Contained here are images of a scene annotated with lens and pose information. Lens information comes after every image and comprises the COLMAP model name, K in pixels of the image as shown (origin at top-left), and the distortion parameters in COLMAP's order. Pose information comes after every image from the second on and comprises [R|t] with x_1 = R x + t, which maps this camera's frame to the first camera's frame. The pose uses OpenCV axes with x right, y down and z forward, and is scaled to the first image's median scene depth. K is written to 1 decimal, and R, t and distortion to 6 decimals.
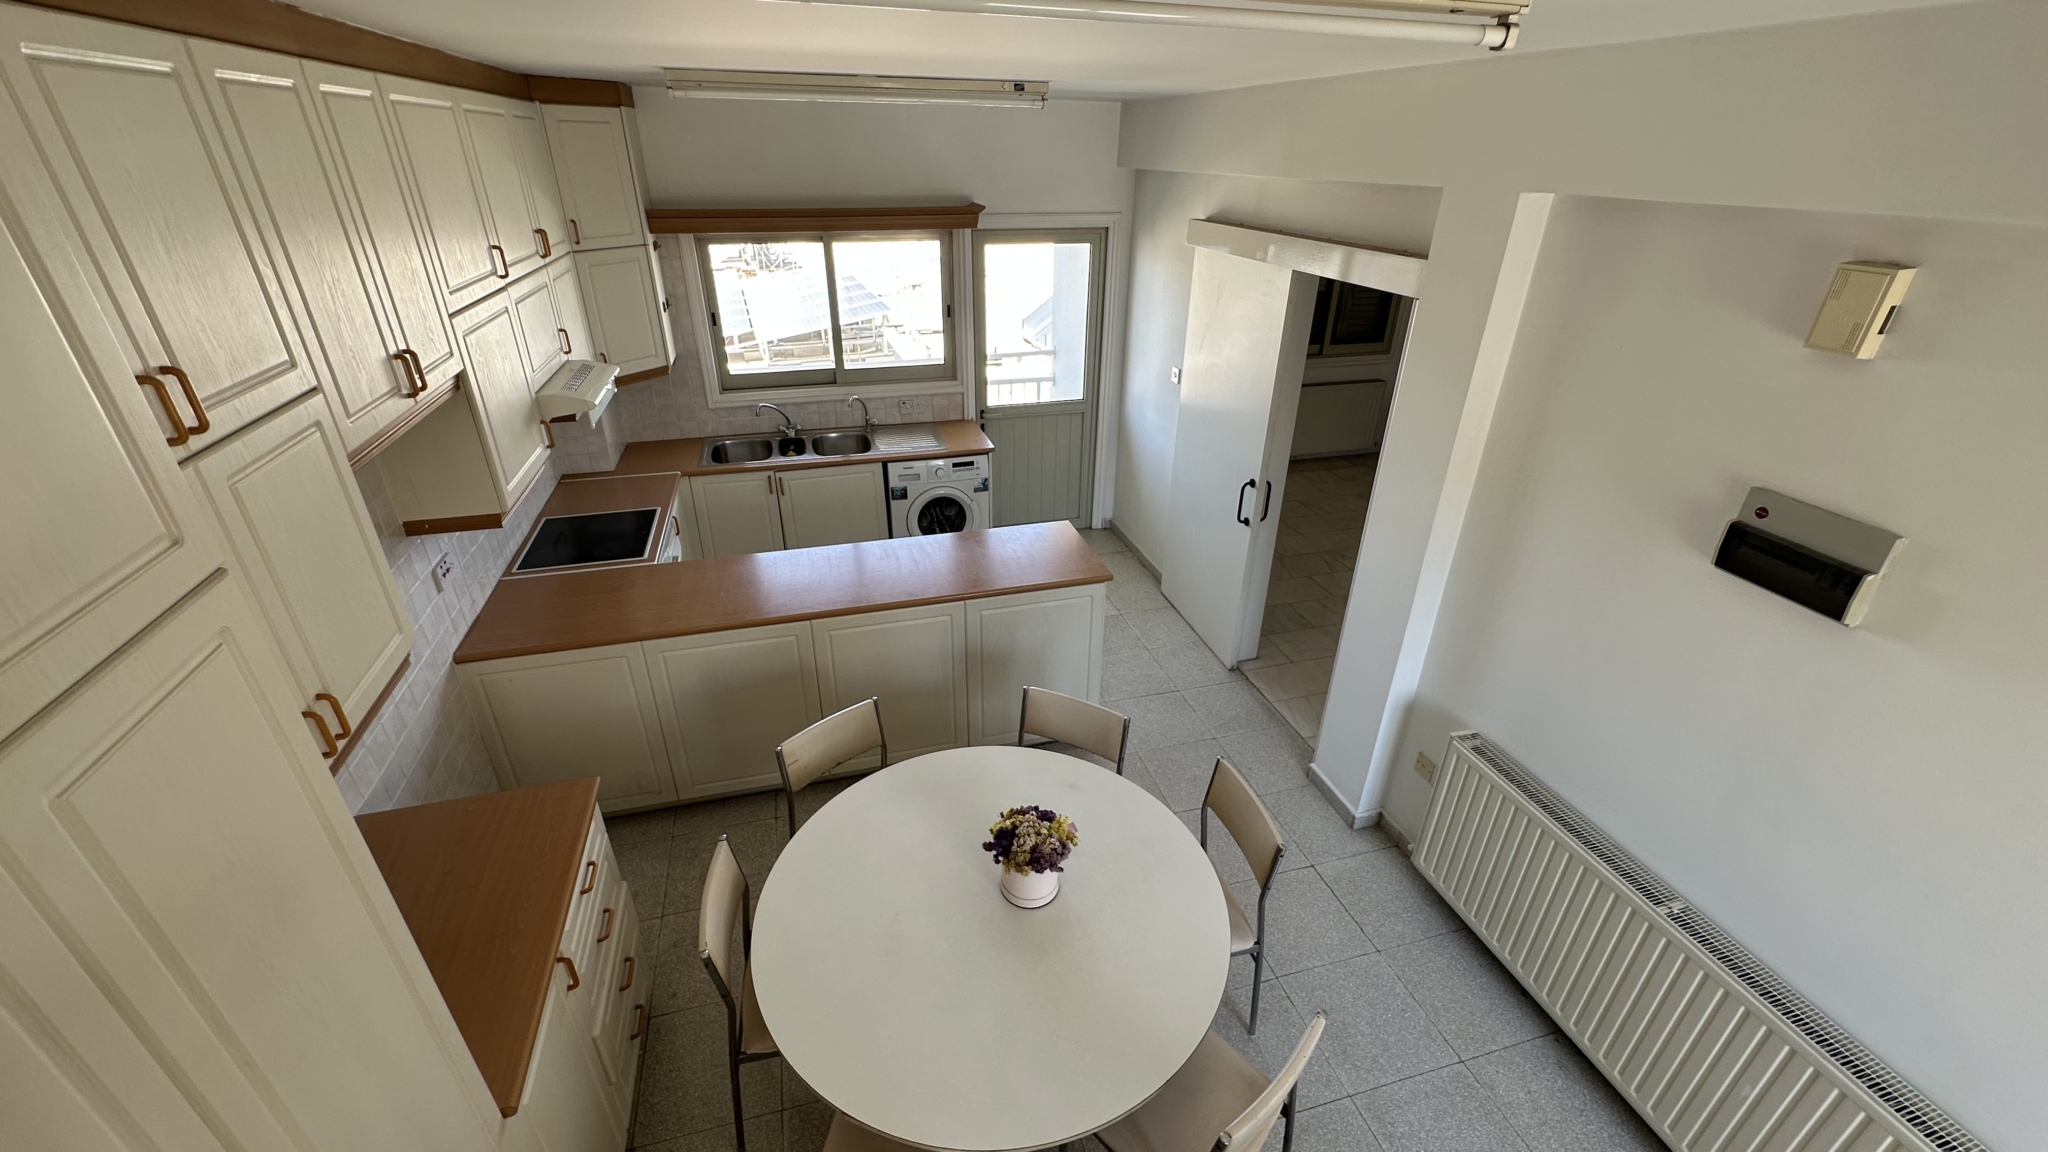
lens RADIAL K [[817.0, 0, 1023.6], [0, 817.0, 574.4], [0, 0, 1]] dist [-0.003529, 0.001027]
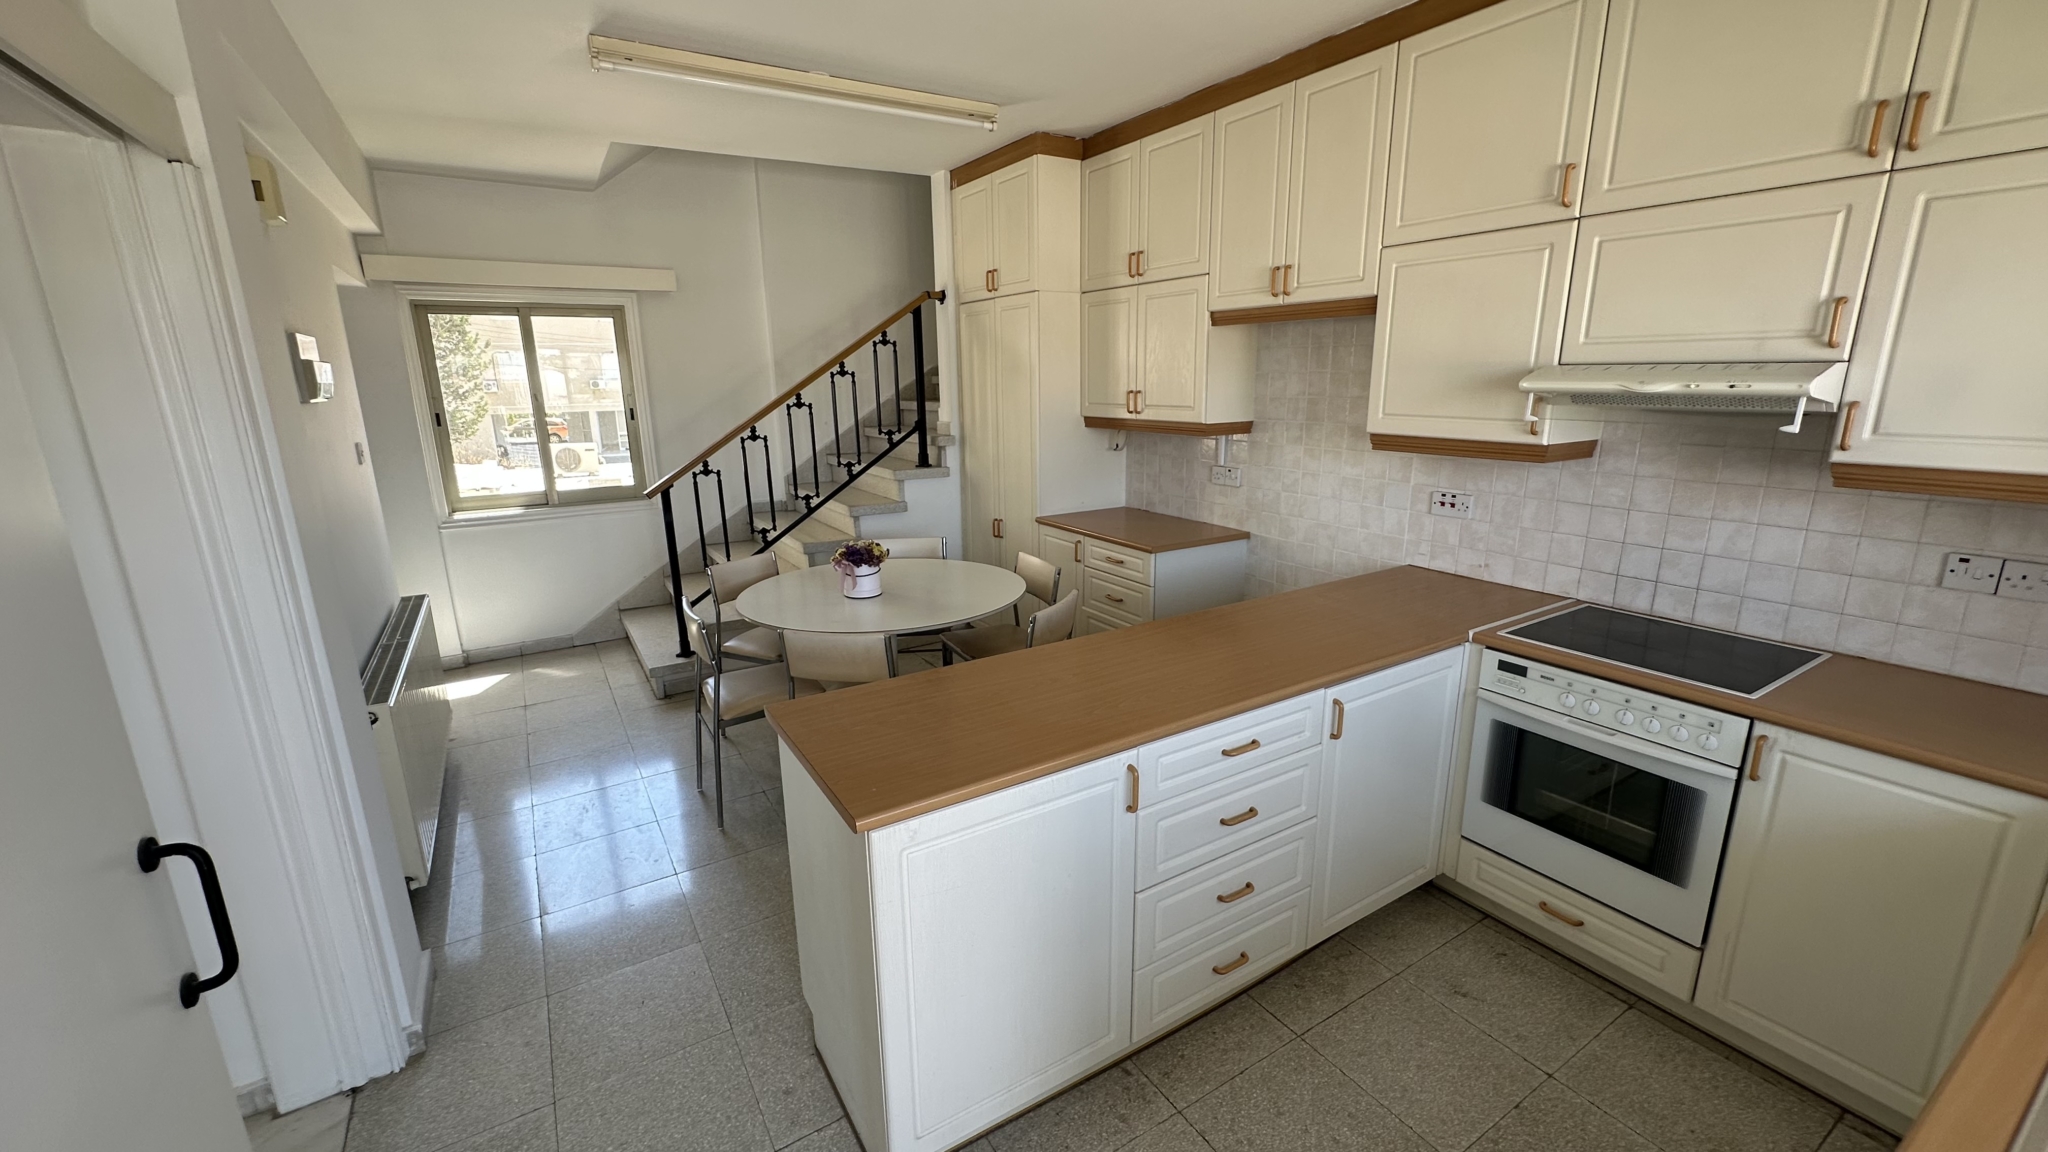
lens RADIAL K [[817.0, 0, 1021.0], [0, 817.0, 583.5], [0, 0, 1]] dist [-0.003529, 0.001027]
pose [[-0.961943, 0.071404, -0.263754, 0.068661], [-0.122460, 0.750234, 0.649732, -0.371301], [0.244271, 0.657305, -0.712939, 1.156523]]
